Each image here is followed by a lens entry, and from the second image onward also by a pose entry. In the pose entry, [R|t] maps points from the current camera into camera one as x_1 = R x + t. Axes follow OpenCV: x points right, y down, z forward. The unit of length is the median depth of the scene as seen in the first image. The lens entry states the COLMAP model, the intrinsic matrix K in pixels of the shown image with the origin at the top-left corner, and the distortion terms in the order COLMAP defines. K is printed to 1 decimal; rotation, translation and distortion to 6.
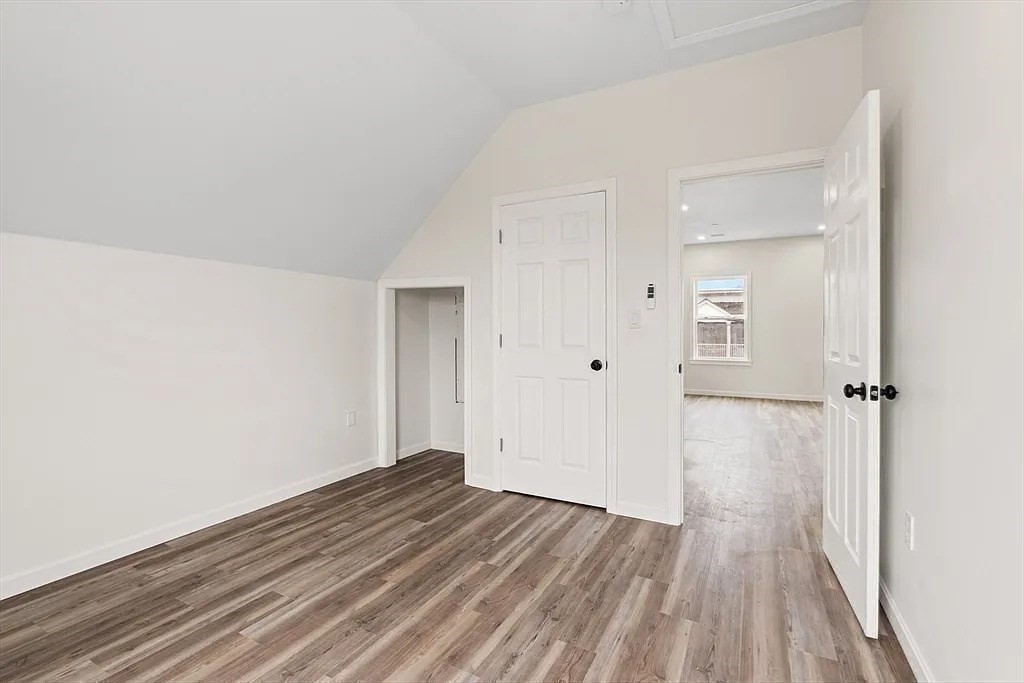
lens RADIAL K [[470.8, 0, 511.9], [0, 470.8, 334.8], [0, 0, 1]] dist [-0.002422, 0.000040]
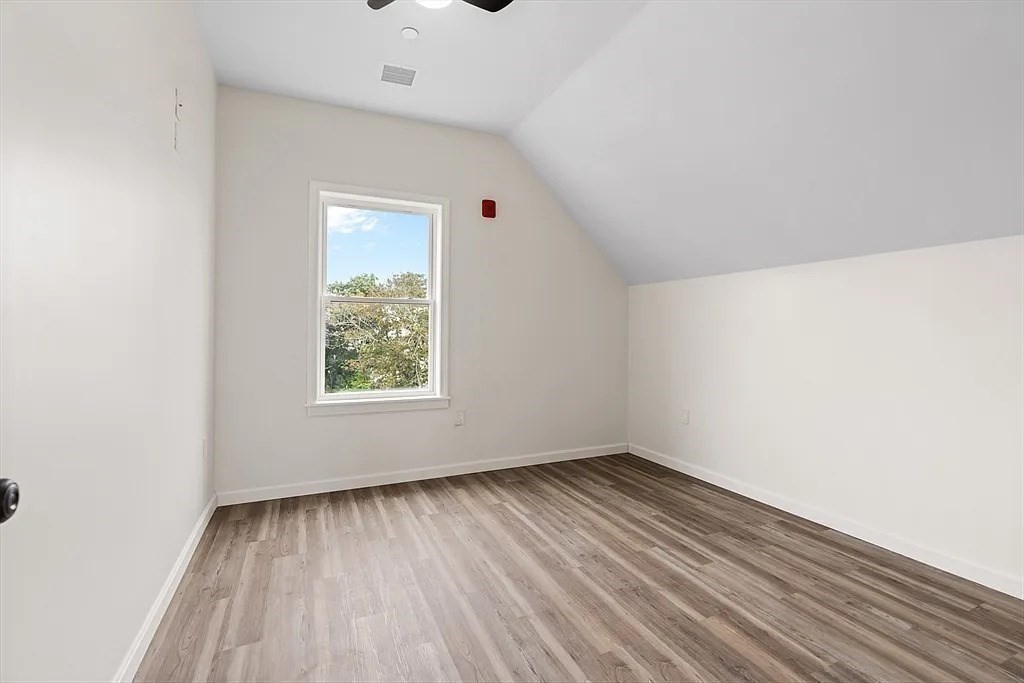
lens RADIAL K [[470.8, 0, 511.9], [0, 470.8, 334.8], [0, 0, 1]] dist [-0.002422, 0.000040]
pose [[-0.622677, -0.000976, -0.782478, 0.637451], [-0.010646, 0.999917, 0.007225, -0.001633], [0.782406, 0.012829, -0.622636, 1.246677]]
